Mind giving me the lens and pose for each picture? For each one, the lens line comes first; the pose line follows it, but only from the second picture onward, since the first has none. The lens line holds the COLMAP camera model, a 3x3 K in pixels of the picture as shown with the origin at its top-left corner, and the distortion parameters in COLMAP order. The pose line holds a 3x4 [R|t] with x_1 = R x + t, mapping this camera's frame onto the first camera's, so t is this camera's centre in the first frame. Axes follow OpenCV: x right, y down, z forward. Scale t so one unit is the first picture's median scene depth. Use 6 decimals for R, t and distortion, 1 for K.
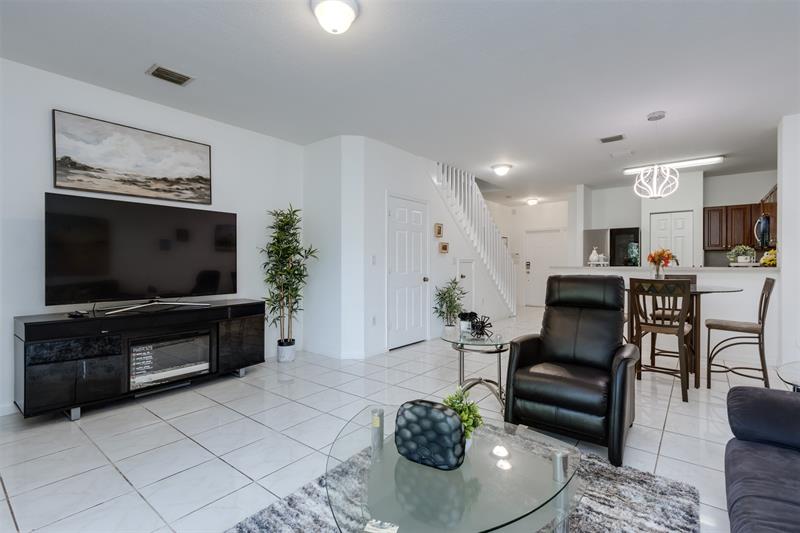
lens RADIAL K [[370.7, 0, 400.2], [0, 370.7, 264.3], [0, 0, 1]] dist [0.007927, -0.001359]
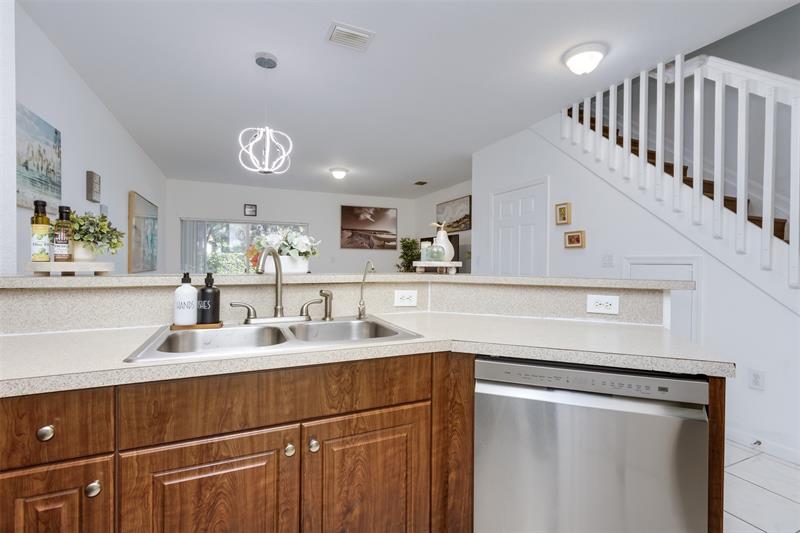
lens RADIAL K [[367.0, 0, 401.4], [0, 367.0, 264.4], [0, 0, 1]] dist [-0.000179, 0.000854]
pose [[-0.452723, 0.001555, -0.891650, 1.075645], [-0.011634, 0.999903, 0.007651, -0.007141], [0.891575, 0.013837, -0.452661, 1.394147]]
